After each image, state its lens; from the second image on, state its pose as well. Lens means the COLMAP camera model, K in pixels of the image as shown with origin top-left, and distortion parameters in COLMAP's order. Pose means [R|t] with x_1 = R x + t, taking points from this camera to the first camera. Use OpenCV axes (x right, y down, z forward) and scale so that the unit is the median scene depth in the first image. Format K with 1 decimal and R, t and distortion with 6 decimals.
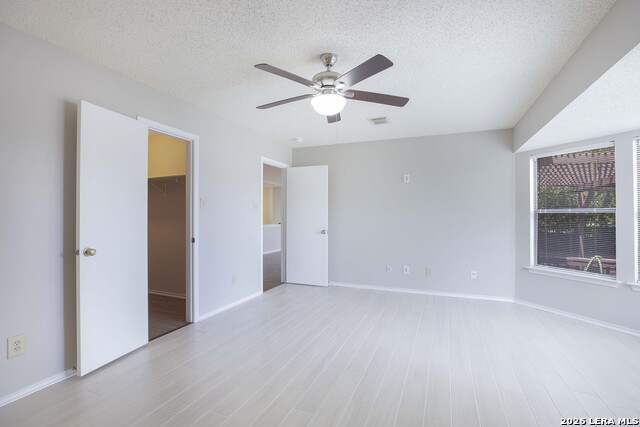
lens RADIAL K [[292.3, 0, 317.9], [0, 292.3, 218.2], [0, 0, 1]] dist [-0.035362, 0.001644]
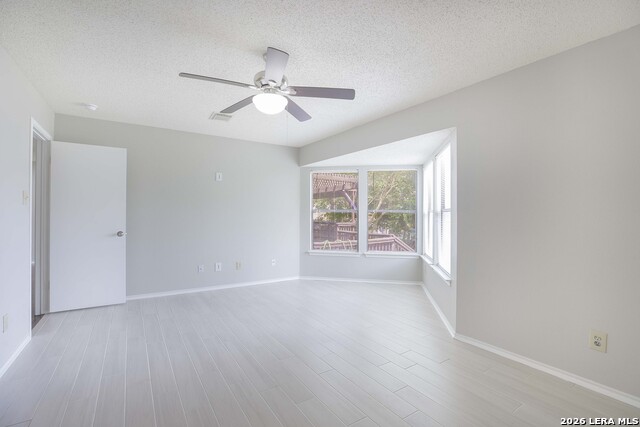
lens RADIAL K [[292.3, 0, 315.5], [0, 292.3, 212.6], [0, 0, 1]] dist [-0.035362, 0.001644]
pose [[0.563949, 0.006607, 0.825783, -0.363324], [-0.000402, 0.999970, -0.007726, -0.004094], [-0.825810, 0.004025, 0.563935, 0.162148]]
